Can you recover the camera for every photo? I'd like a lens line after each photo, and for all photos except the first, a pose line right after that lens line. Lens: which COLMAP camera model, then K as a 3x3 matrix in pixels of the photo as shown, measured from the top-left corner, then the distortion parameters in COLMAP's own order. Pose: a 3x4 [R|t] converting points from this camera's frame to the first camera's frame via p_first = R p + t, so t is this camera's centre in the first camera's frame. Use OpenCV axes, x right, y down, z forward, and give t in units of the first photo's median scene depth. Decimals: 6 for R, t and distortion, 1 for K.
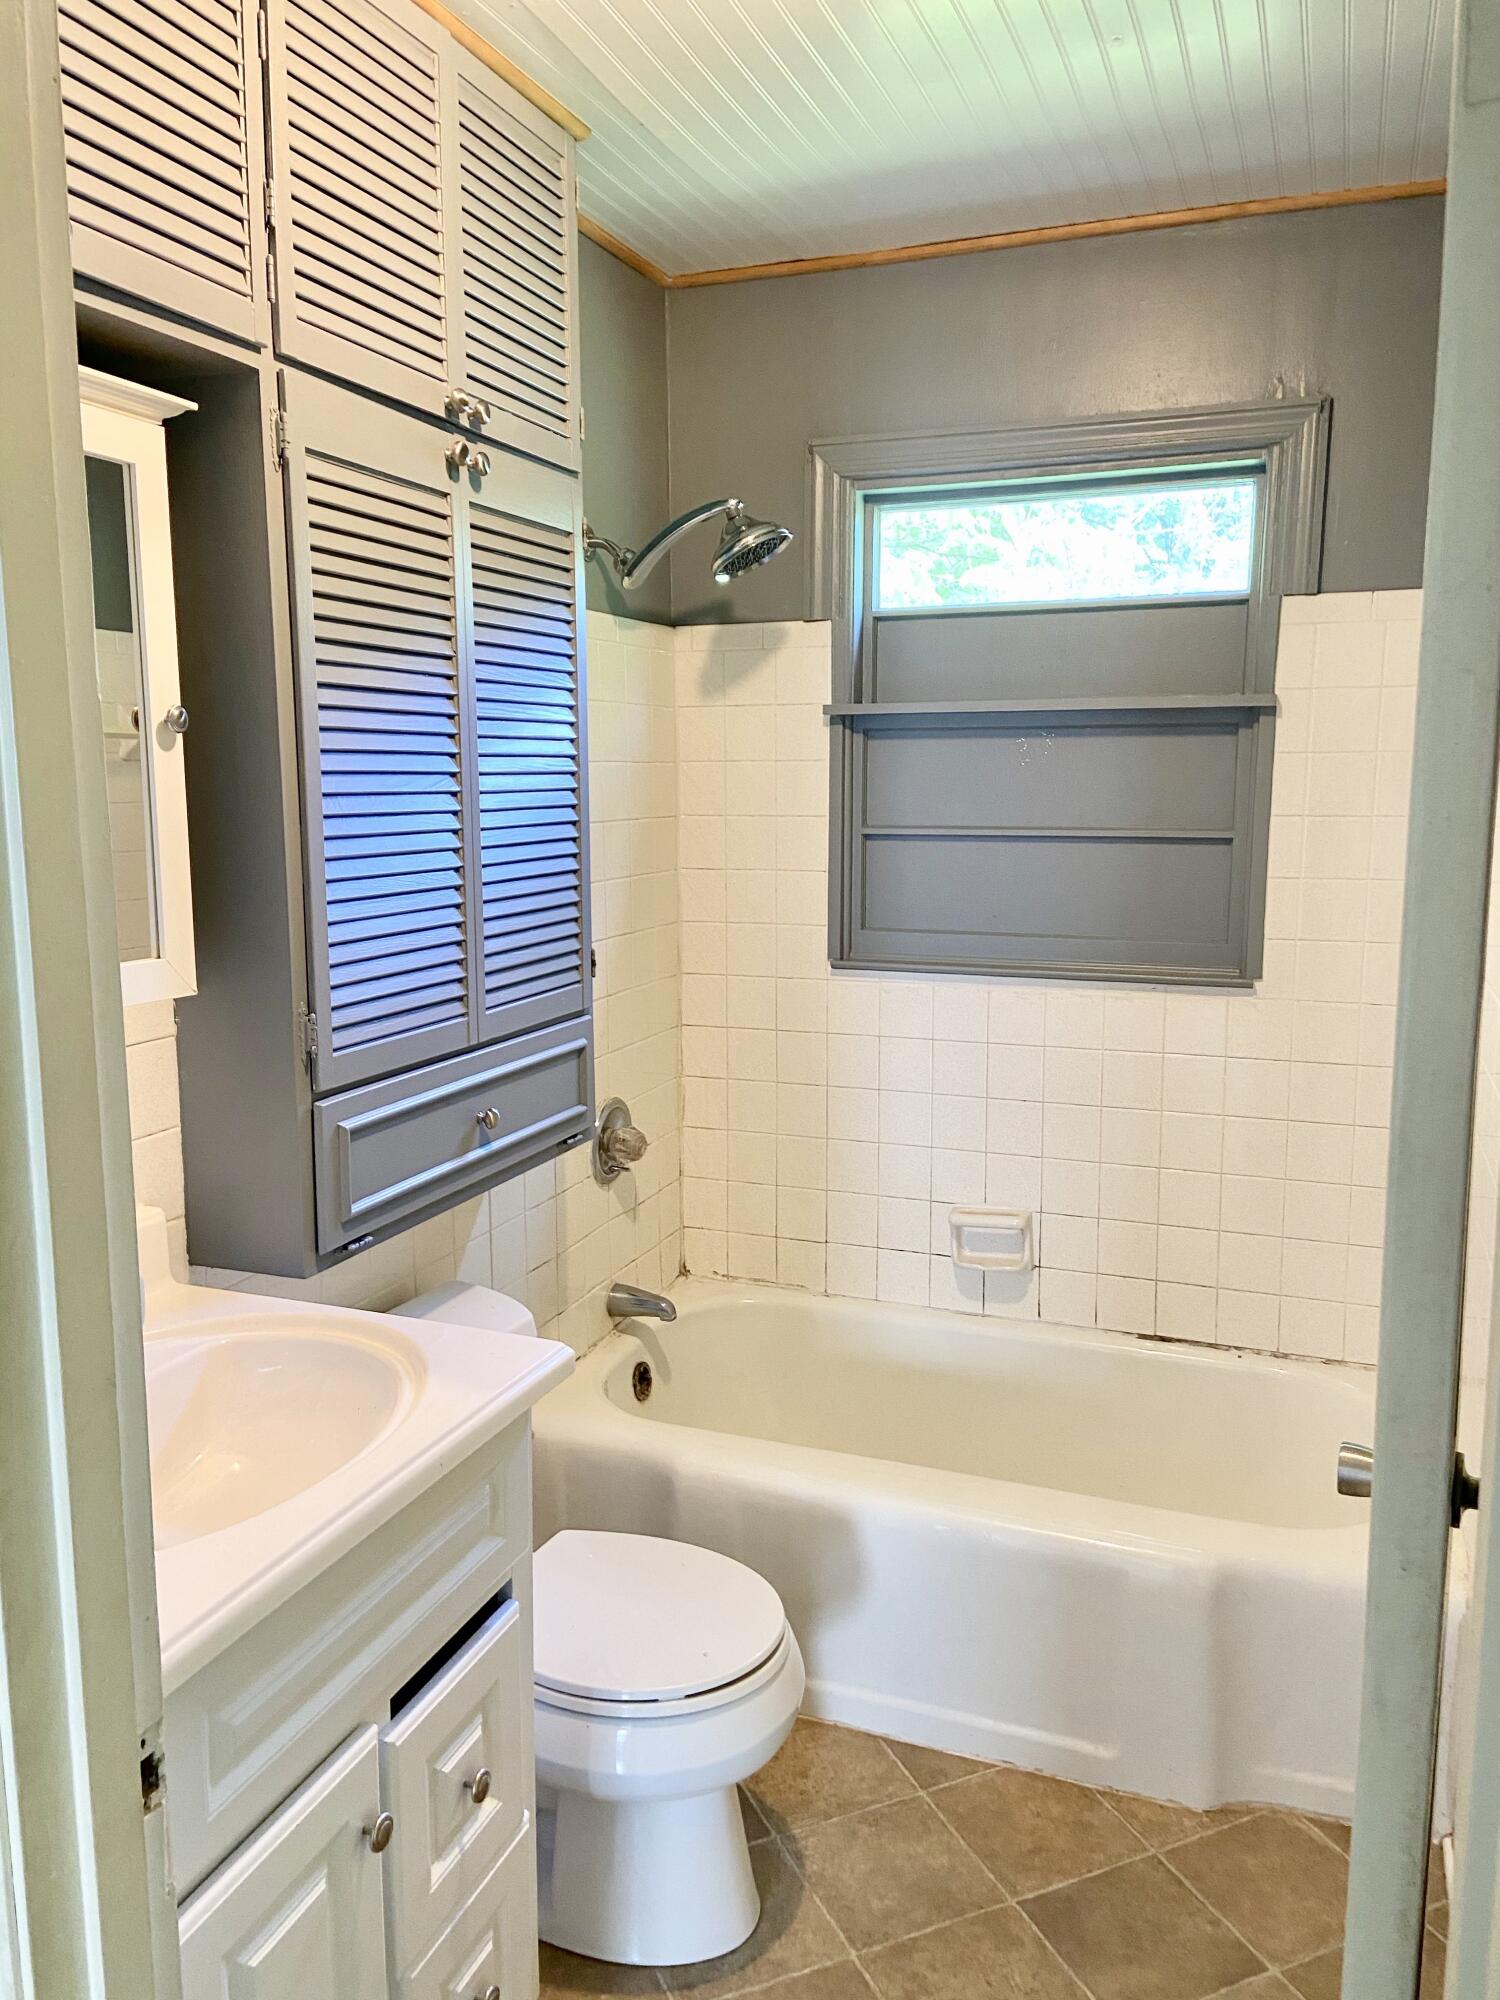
lens RADIAL K [[1503.7, 0, 753.4], [0, 1503.7, 986.0], [0, 0, 1]] dist [0.122192, -0.145062]
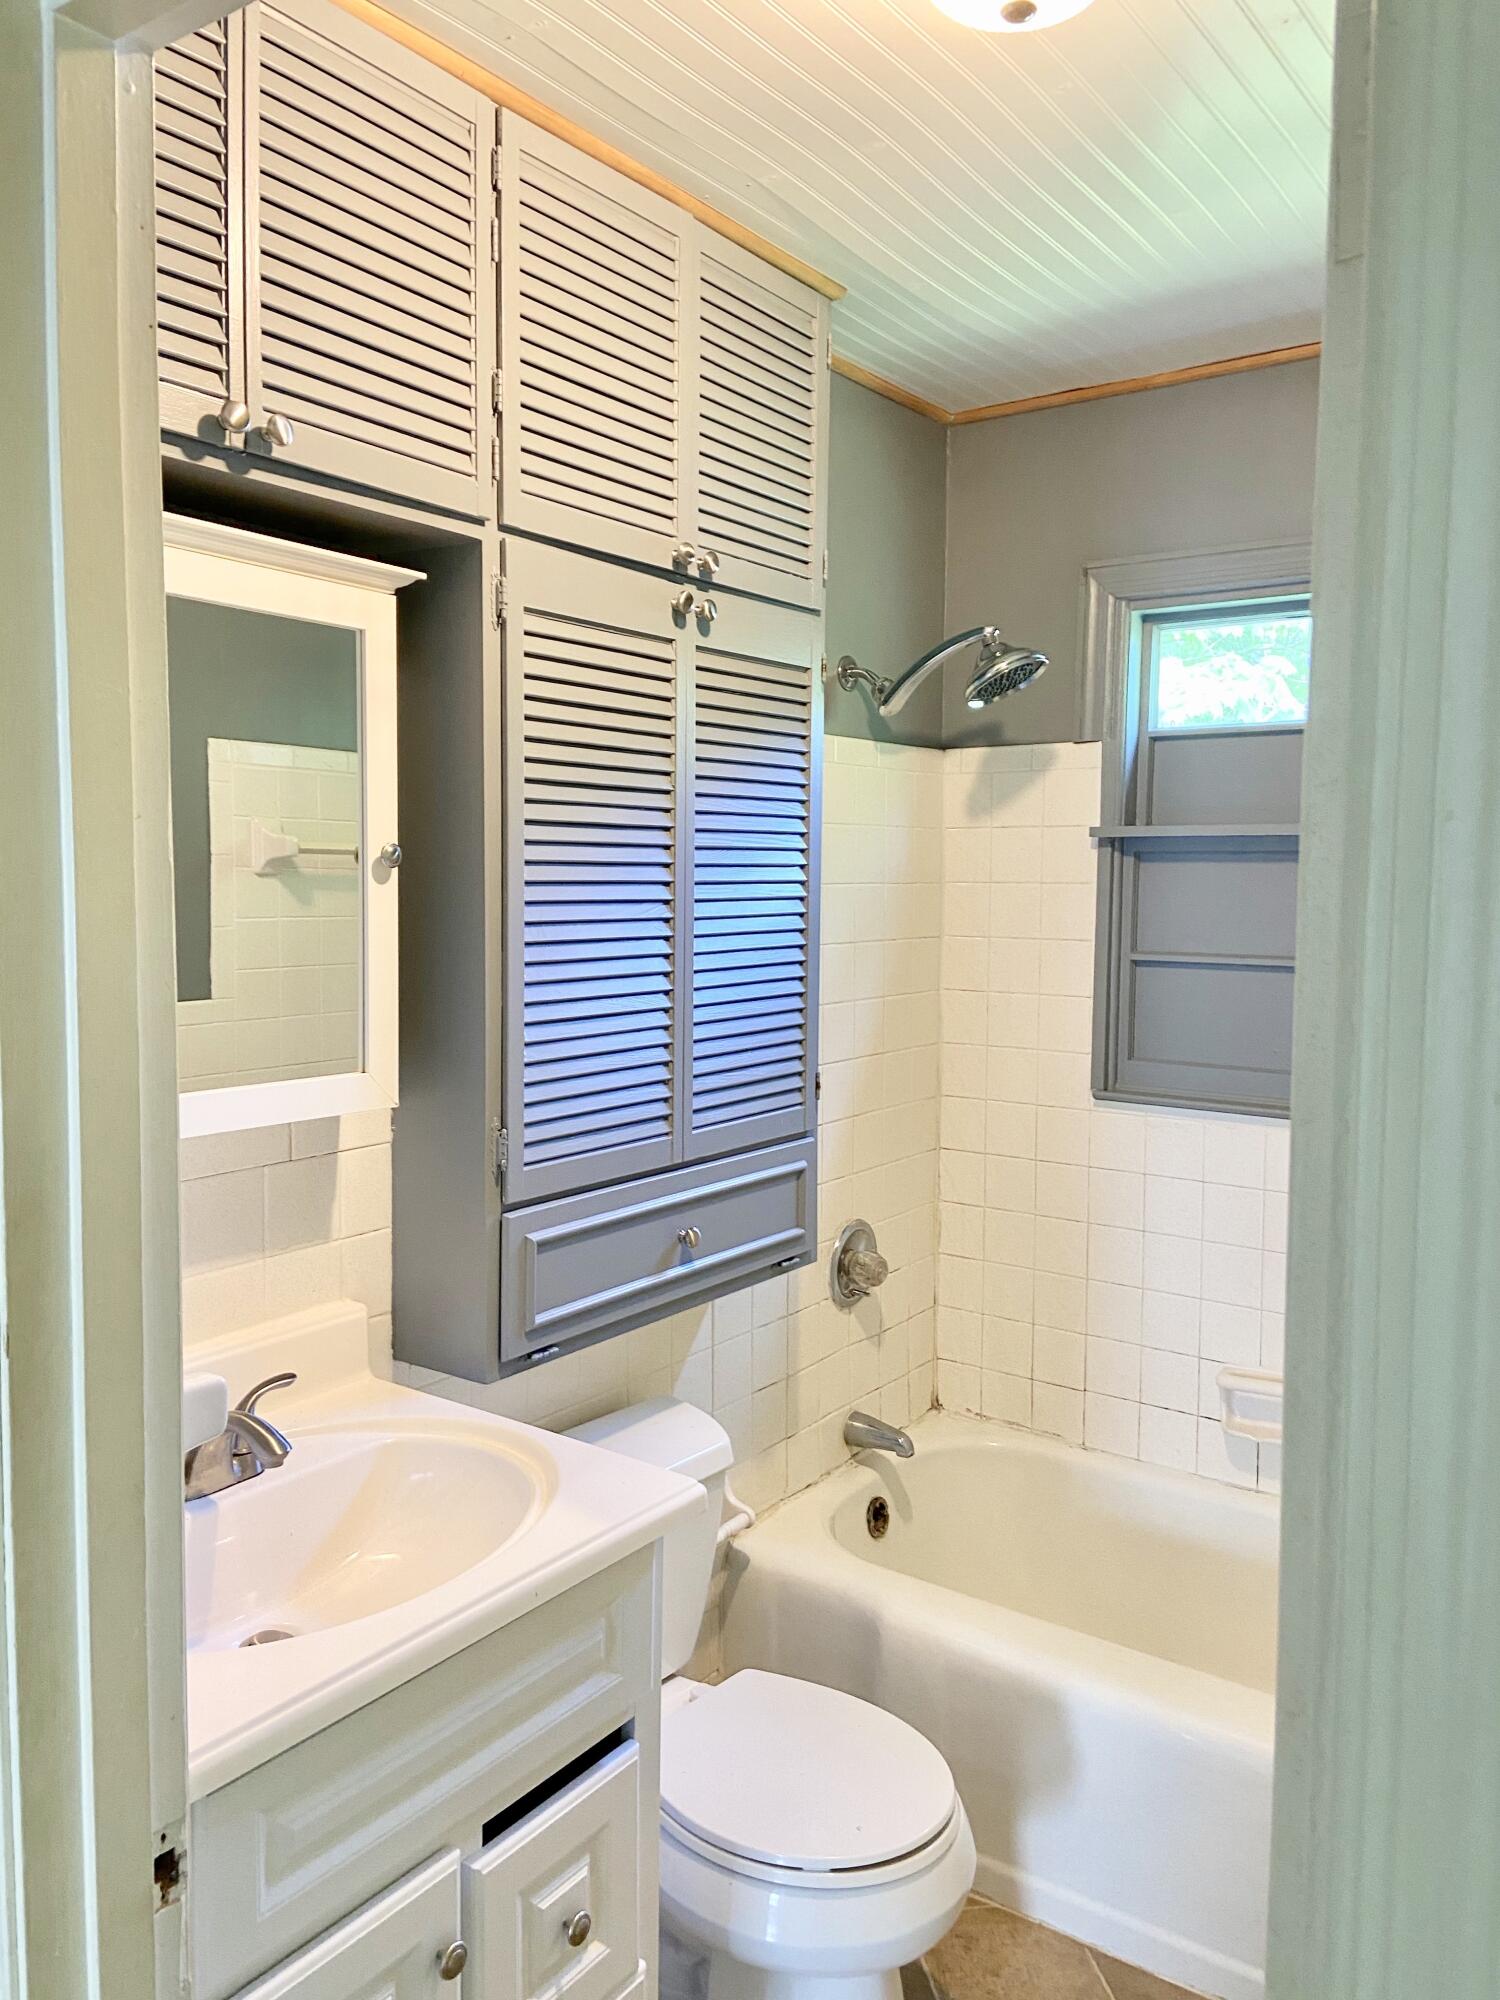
lens RADIAL K [[1503.7, 0, 738.7], [0, 1503.7, 982.3], [0, 0, 1]] dist [0.122192, -0.145062]
pose [[0.967382, 0.029777, -0.251565, 0.108150], [-0.047153, 0.996878, -0.063328, -0.020779], [0.248894, 0.073125, 0.965766, 0.016157]]
